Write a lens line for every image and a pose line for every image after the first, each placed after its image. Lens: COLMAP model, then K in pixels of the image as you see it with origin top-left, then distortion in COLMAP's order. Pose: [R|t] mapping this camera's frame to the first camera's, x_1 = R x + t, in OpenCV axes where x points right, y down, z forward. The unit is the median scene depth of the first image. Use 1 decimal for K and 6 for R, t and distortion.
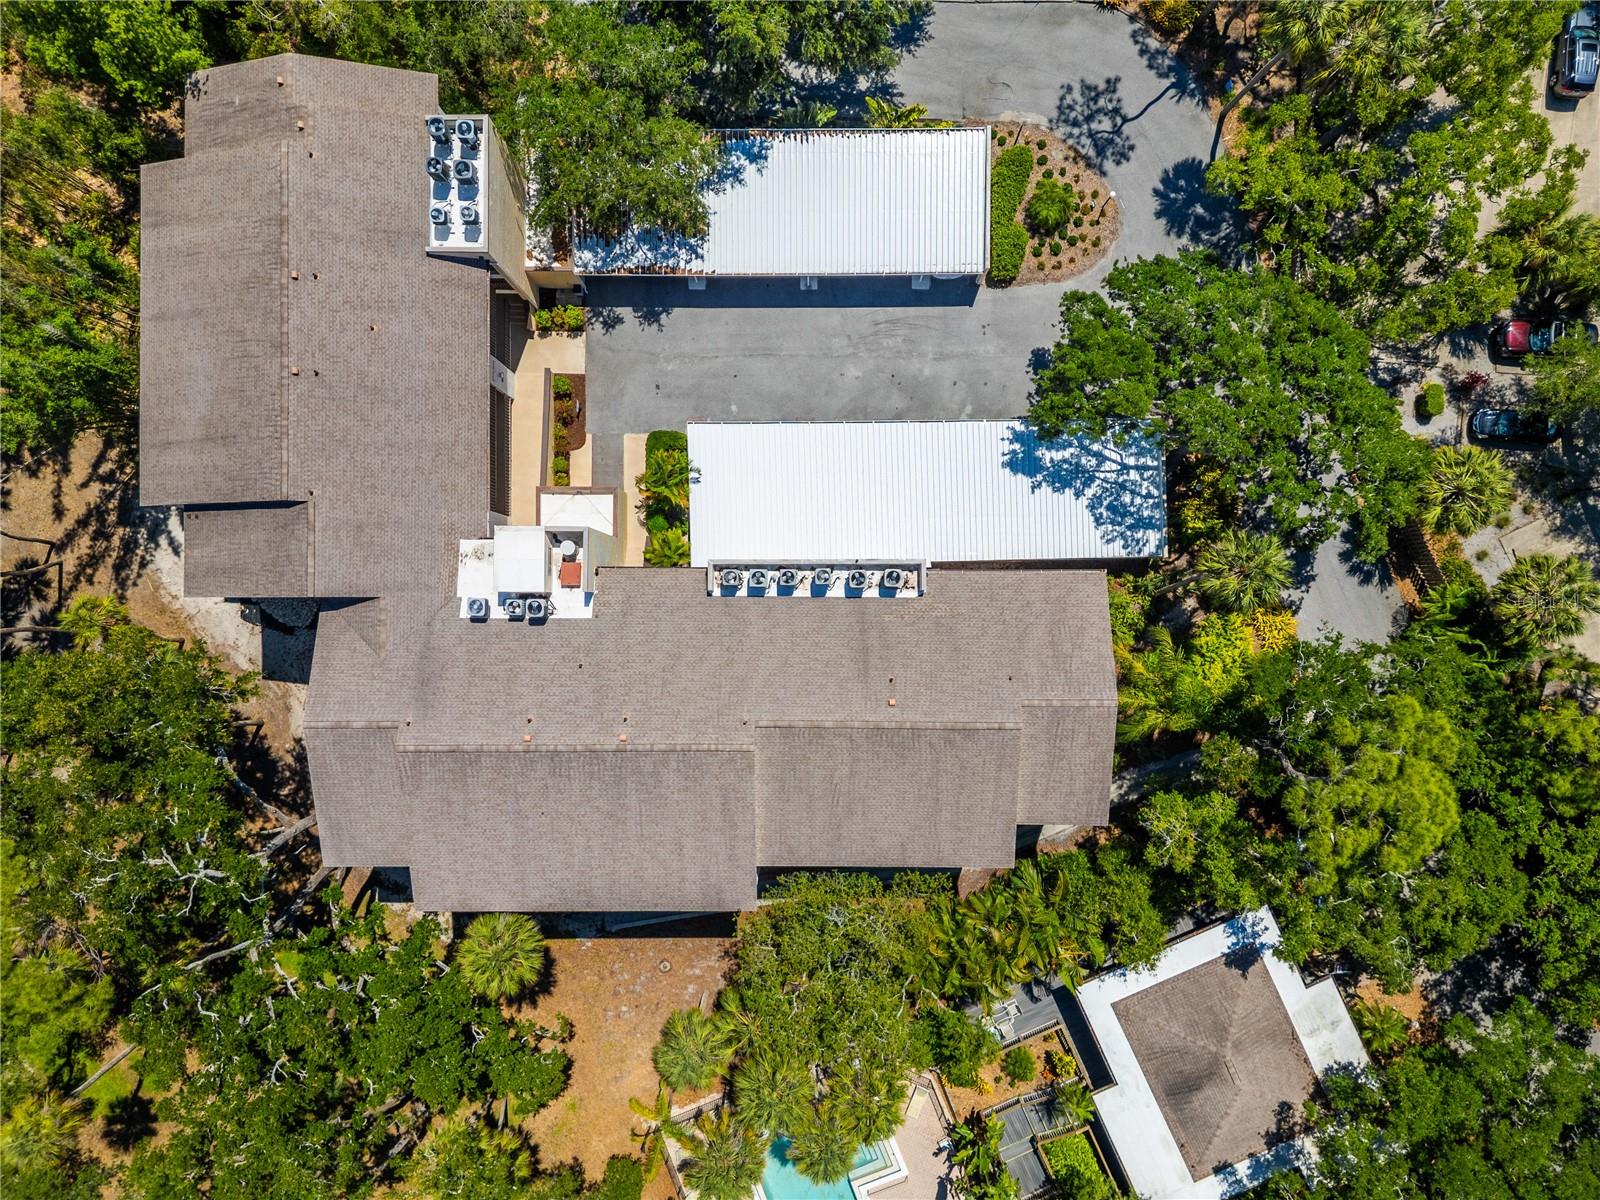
lens RADIAL K [[1113.8, 0, 800.0], [0, 1113.8, 600.0], [0, 0, 1]] dist [0.073202, -0.079115]
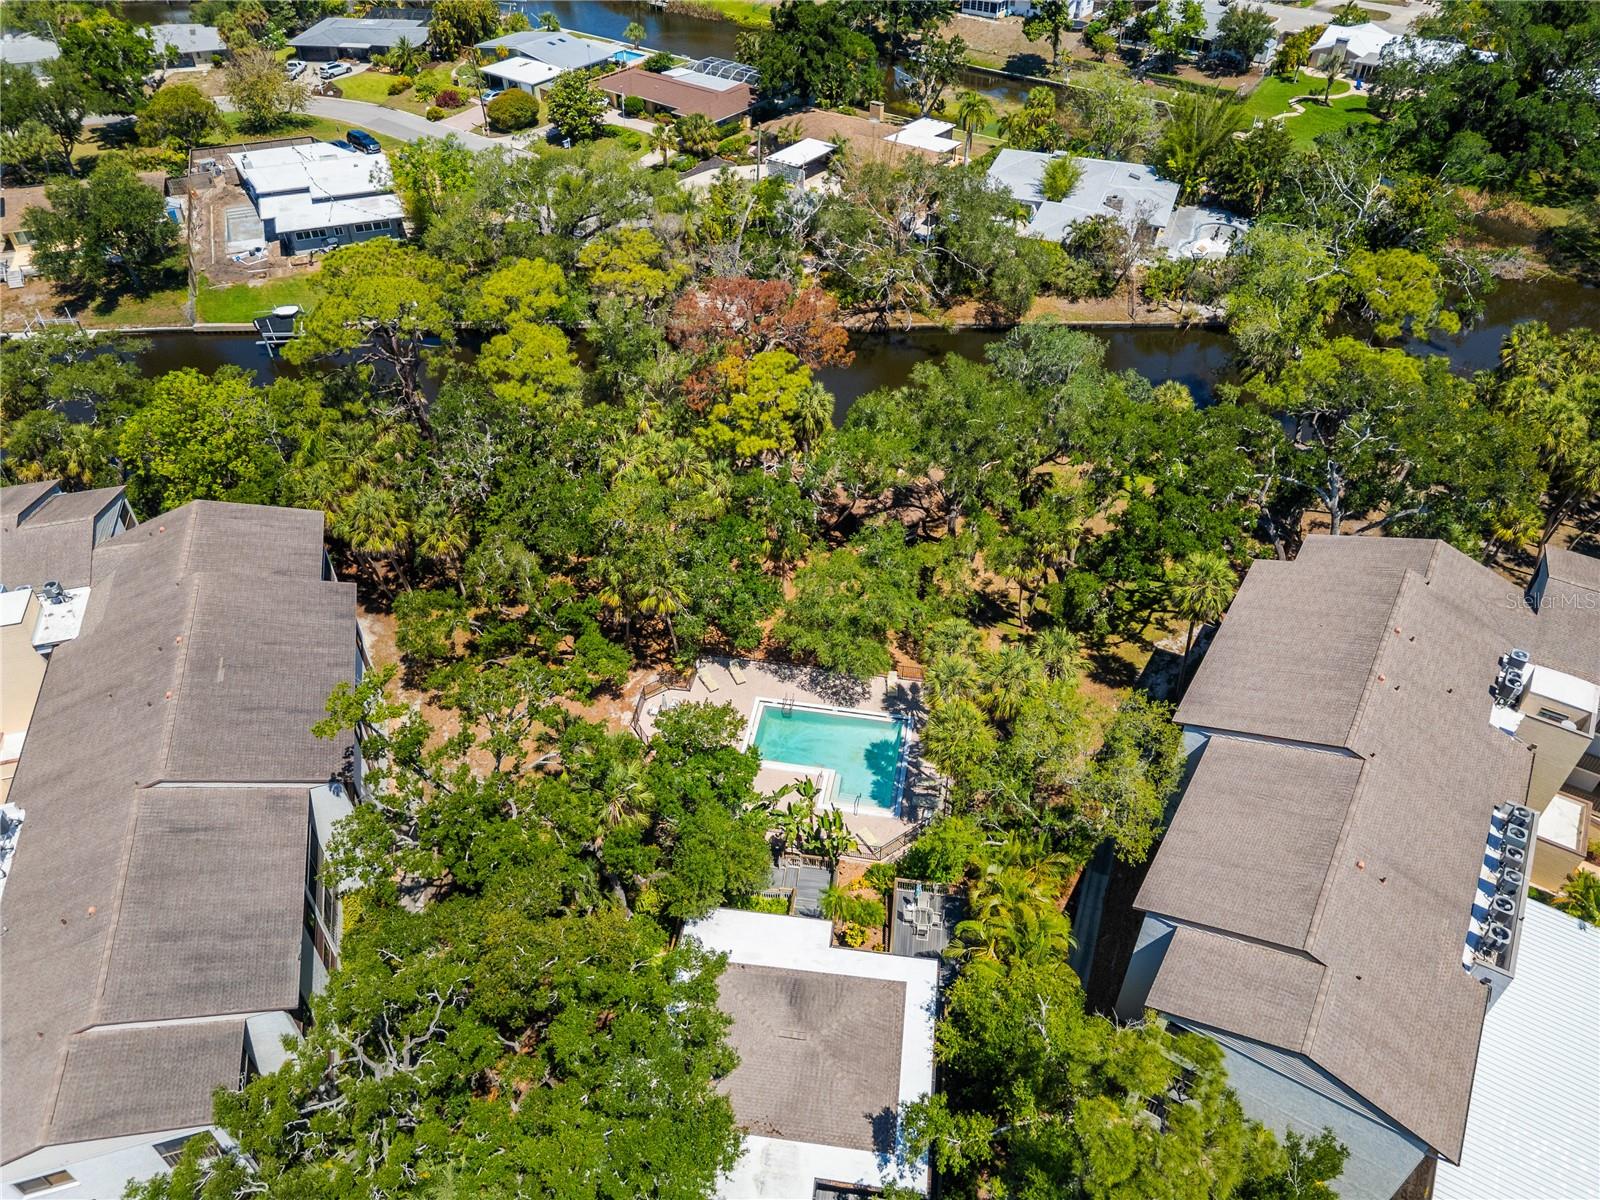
lens RADIAL K [[1113.8, 0, 800.0], [0, 1113.8, 600.0], [0, 0, 1]] dist [0.073202, -0.079115]
pose [[-0.529368, 0.561300, -0.636170, 0.716600], [-0.848092, -0.330157, 0.414411, 0.149543], [0.022573, 0.758906, 0.650809, 0.151159]]
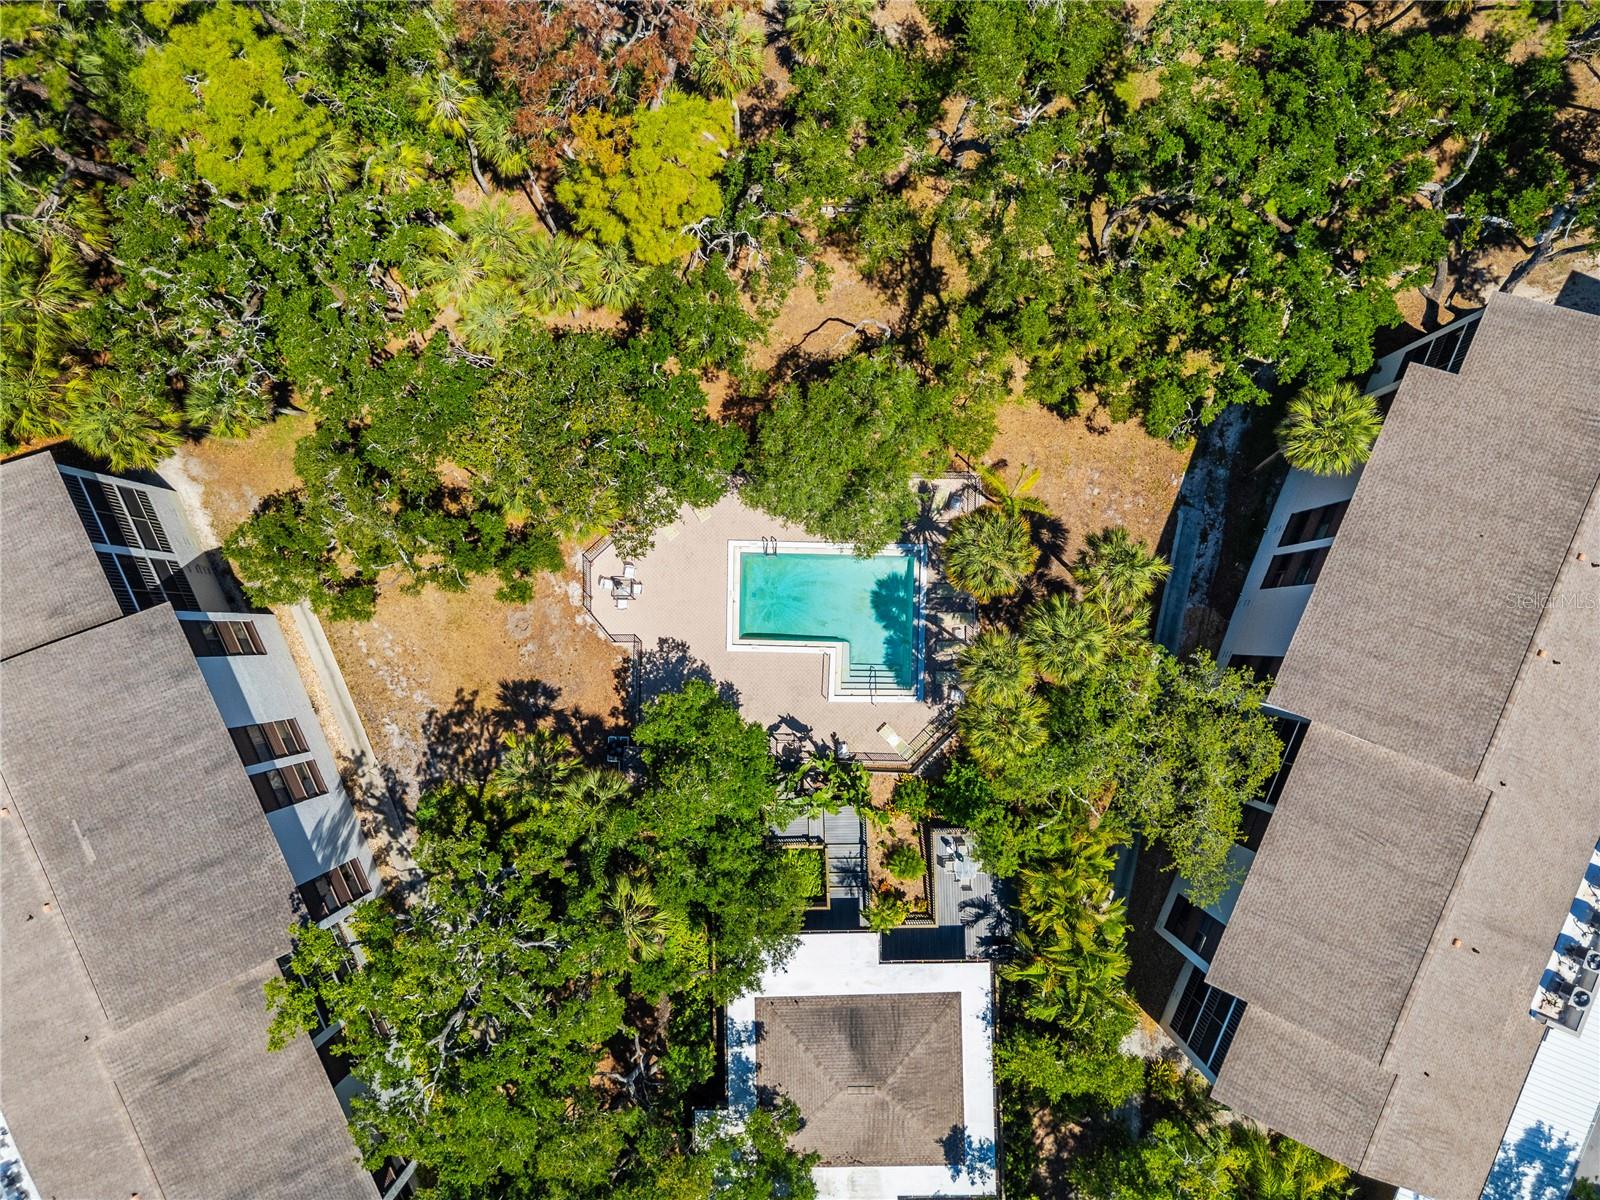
lens RADIAL K [[1115.0, 0, 796.0], [0, 1115.0, 599.4], [0, 0, 1]] dist [0.045689, -0.036246]
pose [[-0.393511, 0.919177, -0.016212, 0.045148], [-0.918909, -0.392747, 0.036840, 0.562610], [0.027495, 0.029394, 0.999190, 0.060400]]
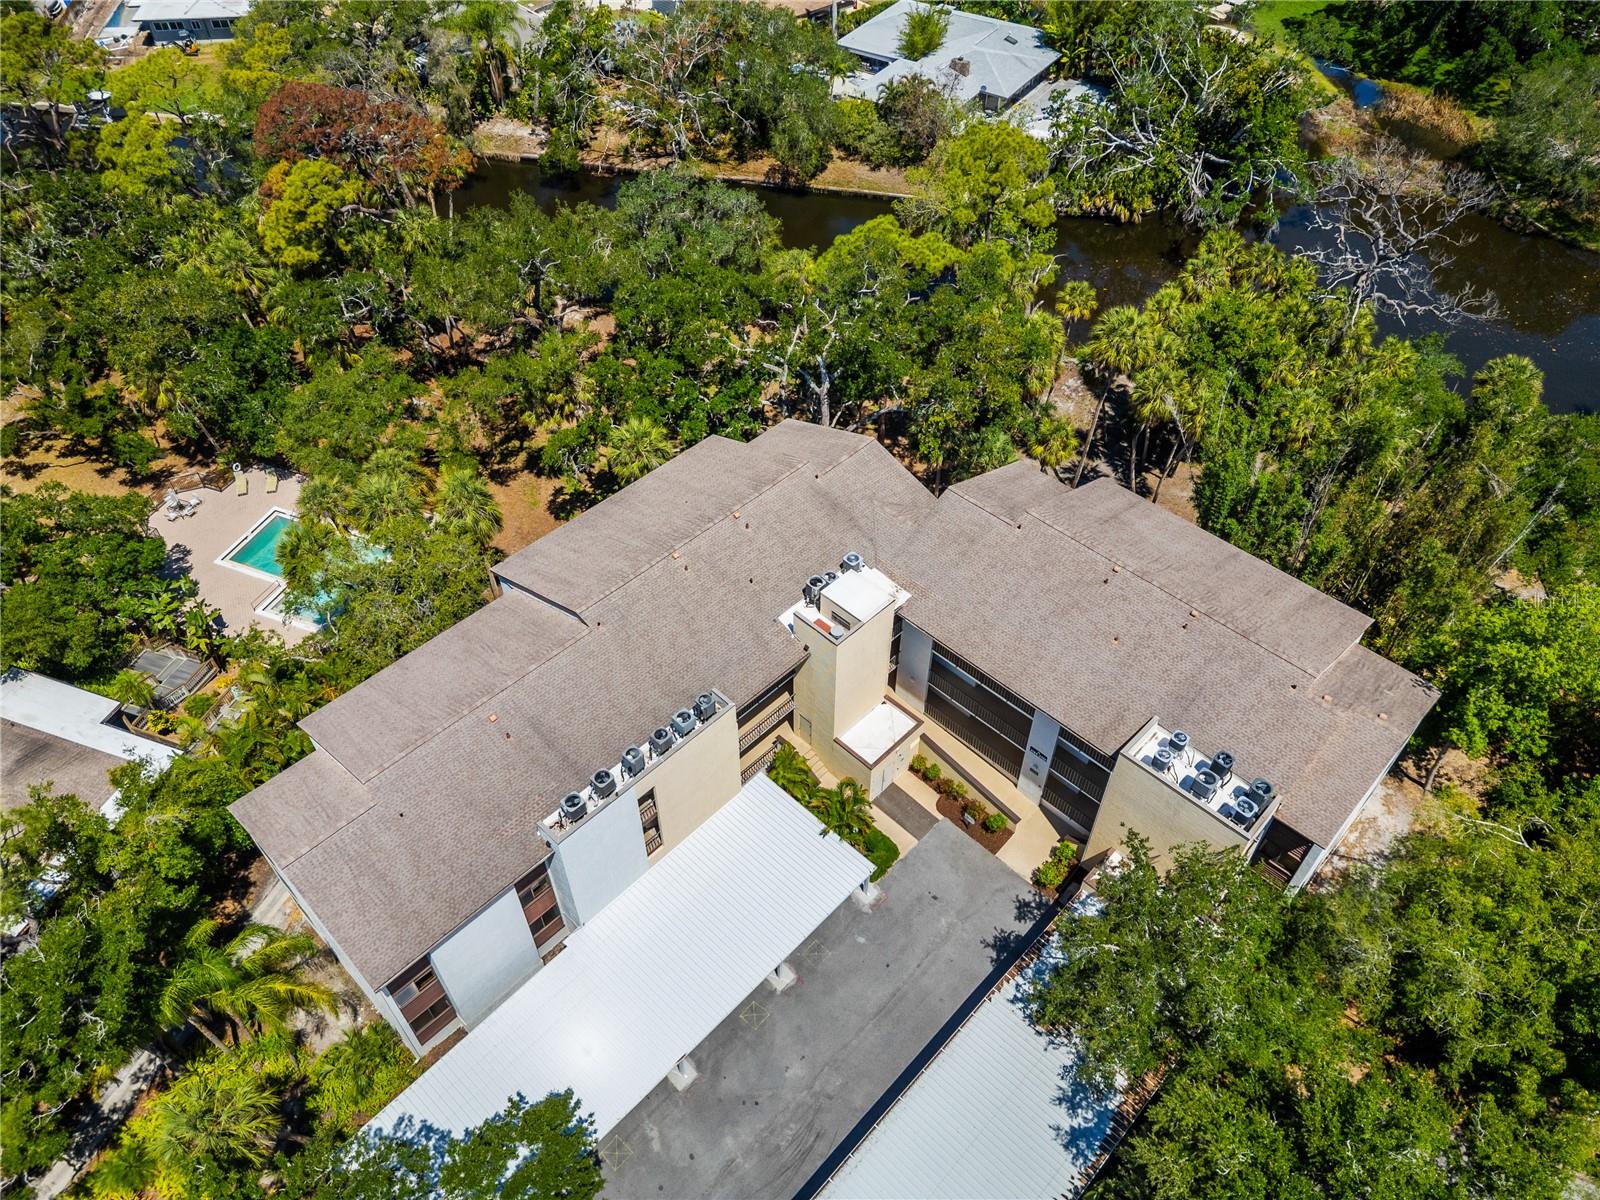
lens RADIAL K [[1090.0, 0, 800.0], [0, 1090.0, 600.0], [0, 0, 1]] dist [0.080588, -0.077353]
pose [[-0.697029, 0.532251, -0.480479, 0.259963], [-0.716814, -0.500306, 0.485665, -0.444314], [0.018109, 0.682937, 0.730253, 0.193332]]
